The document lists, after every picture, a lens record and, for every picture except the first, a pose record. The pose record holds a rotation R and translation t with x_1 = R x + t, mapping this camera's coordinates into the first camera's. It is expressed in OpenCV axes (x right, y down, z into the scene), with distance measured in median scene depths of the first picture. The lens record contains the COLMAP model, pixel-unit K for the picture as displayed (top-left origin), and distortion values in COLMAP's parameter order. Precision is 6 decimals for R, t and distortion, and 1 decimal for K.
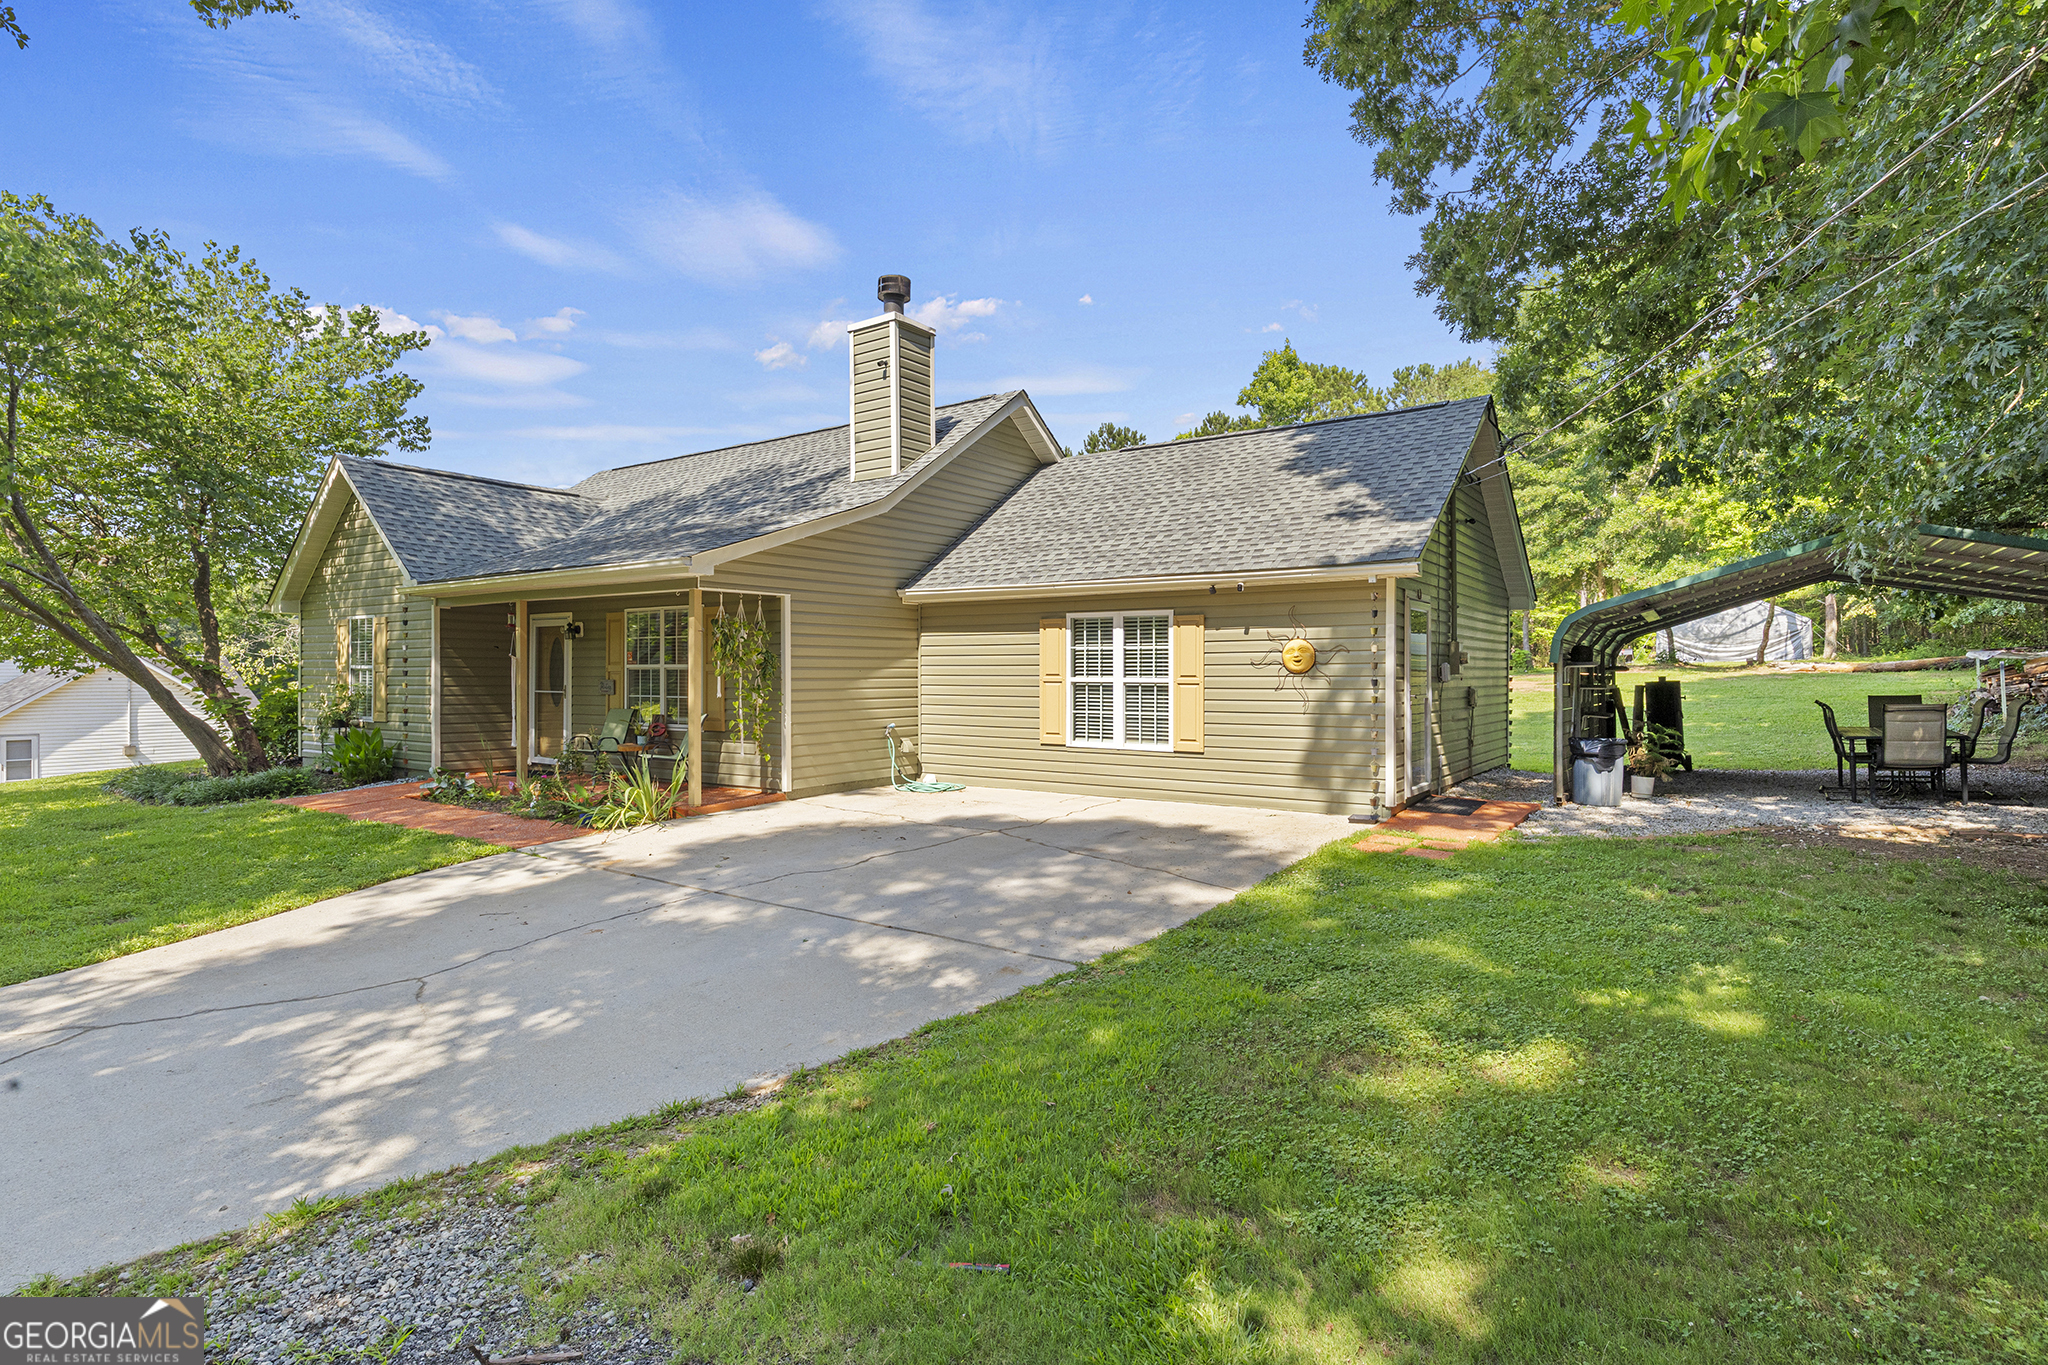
lens RADIAL K [[1049.6, 0, 1024.0], [0, 1049.6, 682.5], [0, 0, 1]] dist [-0.000181, 0.000022]
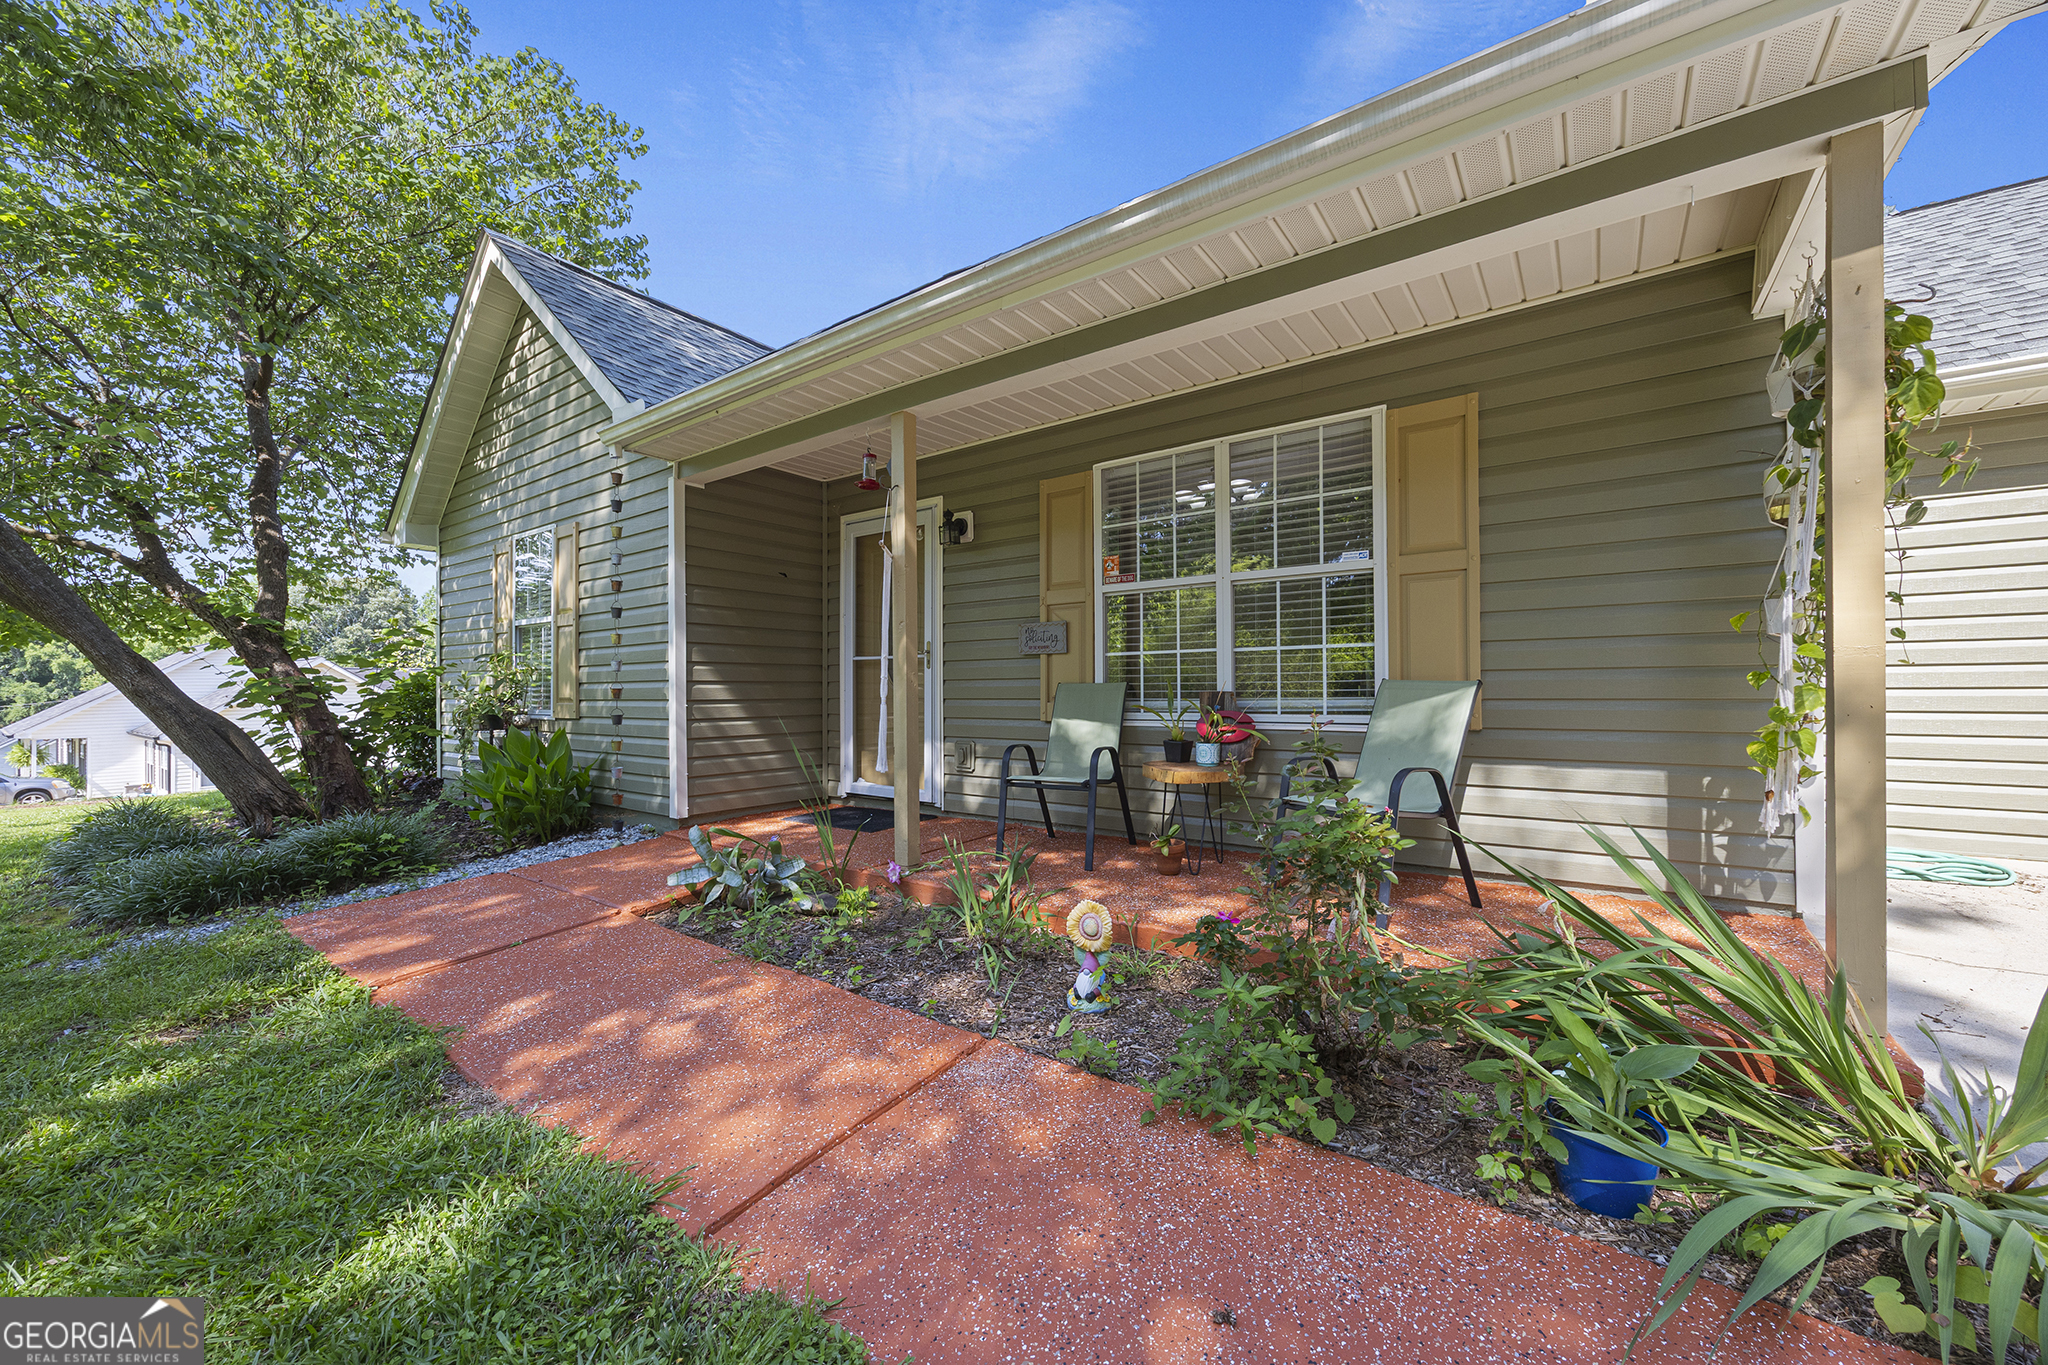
lens RADIAL K [[771.0, 0, 1024.0], [0, 771.0, 682.5], [0, 0, 1]] dist [0.000269, -0.000028]
pose [[0.999624, -0.009256, -0.025798, -0.388210], [0.008867, 0.999846, -0.015173, 0.028453], [0.025934, 0.014939, 0.999552, 0.642288]]
